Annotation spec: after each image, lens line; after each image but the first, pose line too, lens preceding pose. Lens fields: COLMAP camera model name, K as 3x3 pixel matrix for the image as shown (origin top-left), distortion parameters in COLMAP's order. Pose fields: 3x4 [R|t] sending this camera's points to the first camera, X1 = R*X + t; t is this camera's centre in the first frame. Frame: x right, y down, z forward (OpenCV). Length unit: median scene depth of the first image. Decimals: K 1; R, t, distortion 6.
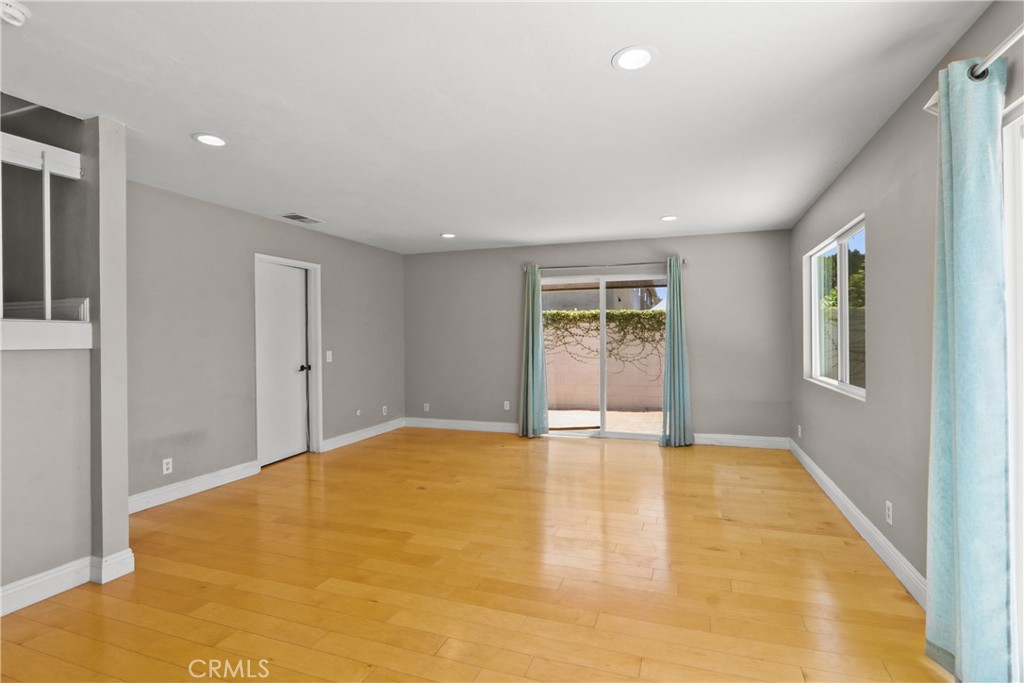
lens RADIAL K [[483.0, 0, 521.1], [0, 483.0, 337.1], [0, 0, 1]] dist [-0.003985, -0.000144]
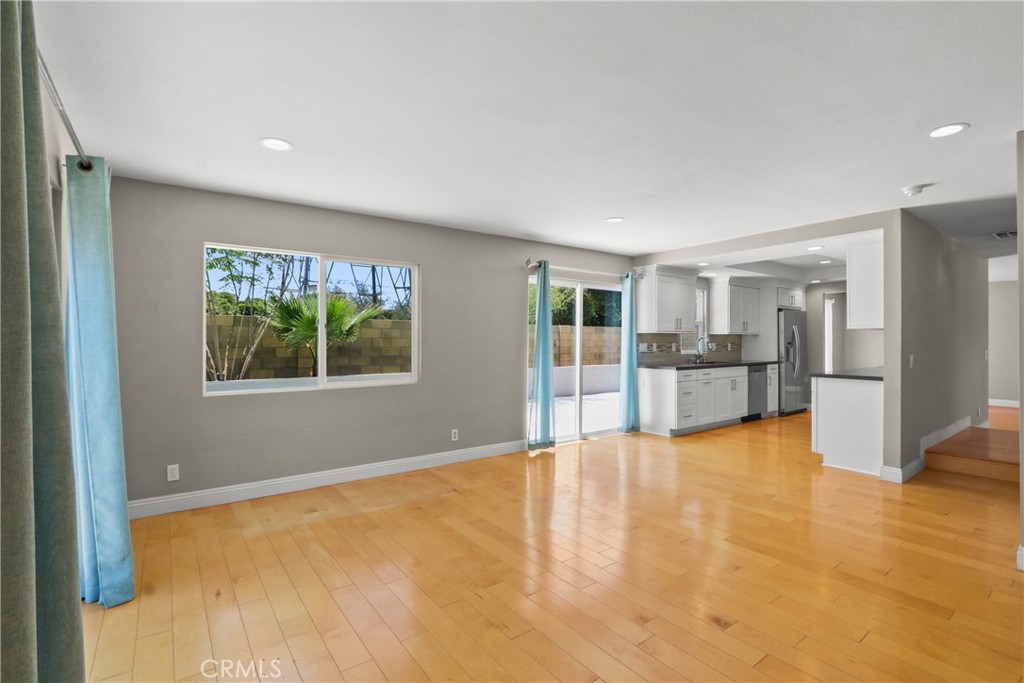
lens RADIAL K [[483.0, 0, 521.1], [0, 483.0, 337.1], [0, 0, 1]] dist [-0.003985, -0.000144]
pose [[-0.823065, 0.010468, 0.567851, -0.232459], [0.005943, 0.999934, -0.009820, -0.000066], [-0.567916, -0.004708, -0.823073, 1.078428]]
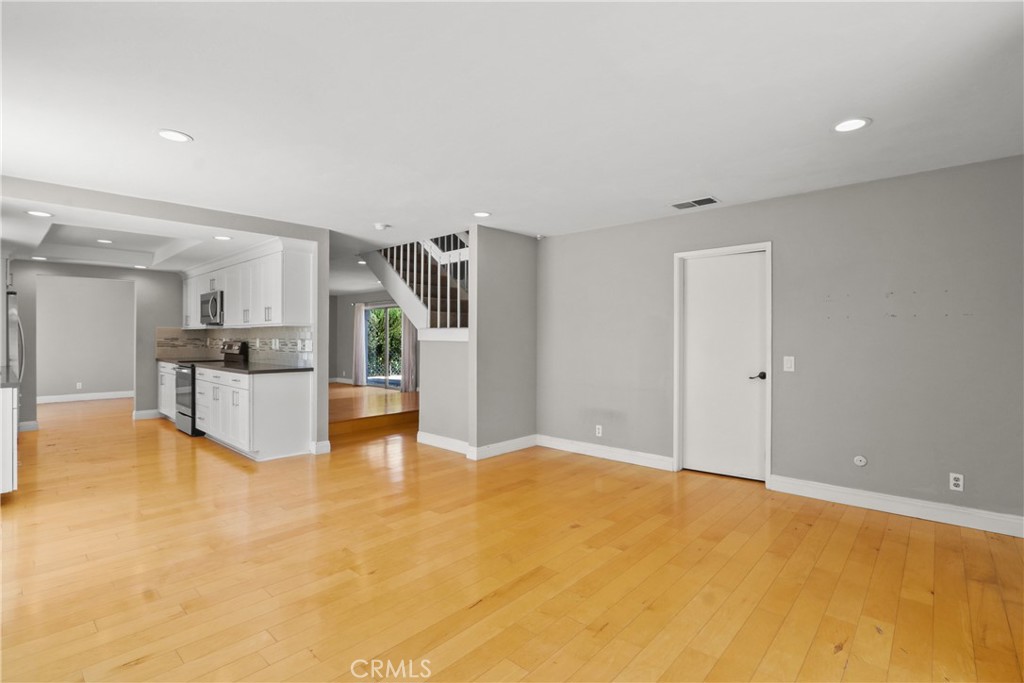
lens RADIAL K [[483.0, 0, 521.1], [0, 483.0, 337.1], [0, 0, 1]] dist [-0.003985, -0.000144]
pose [[-0.384510, 0.005966, -0.923102, 0.384975], [-0.000106, 0.999979, 0.006506, -0.003709], [0.923121, 0.002600, -0.384501, 0.836201]]
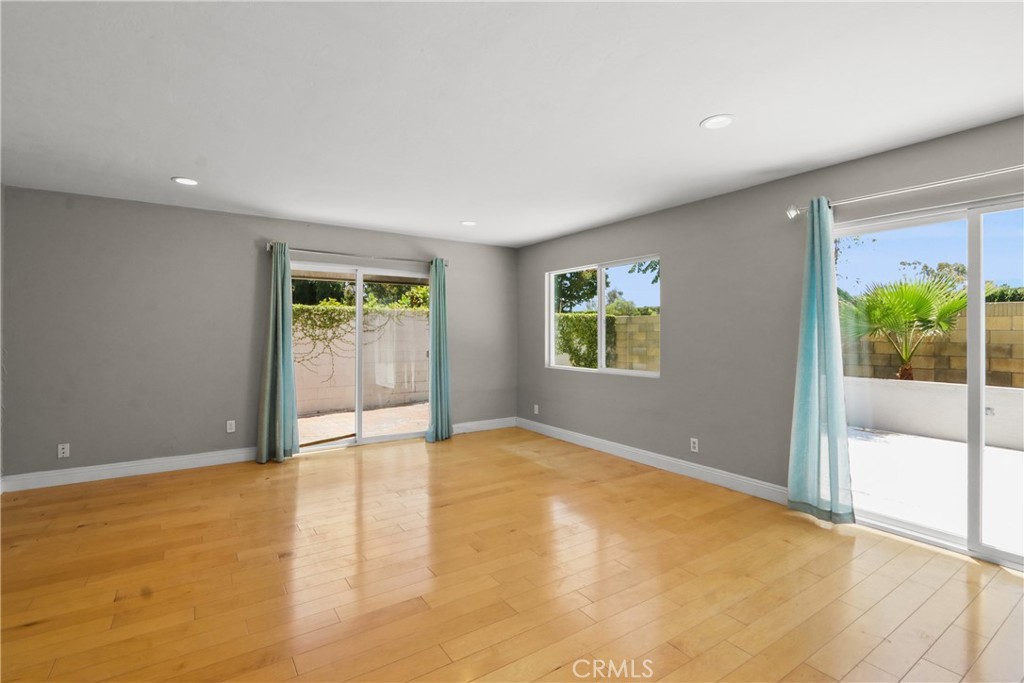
lens RADIAL K [[483.0, 0, 521.1], [0, 483.0, 337.1], [0, 0, 1]] dist [-0.003985, -0.000144]
pose [[0.604317, 0.001315, 0.796743, -0.385440], [-0.005065, 0.999985, 0.002192, 0.000852], [-0.796728, -0.005360, 0.604314, 0.217924]]
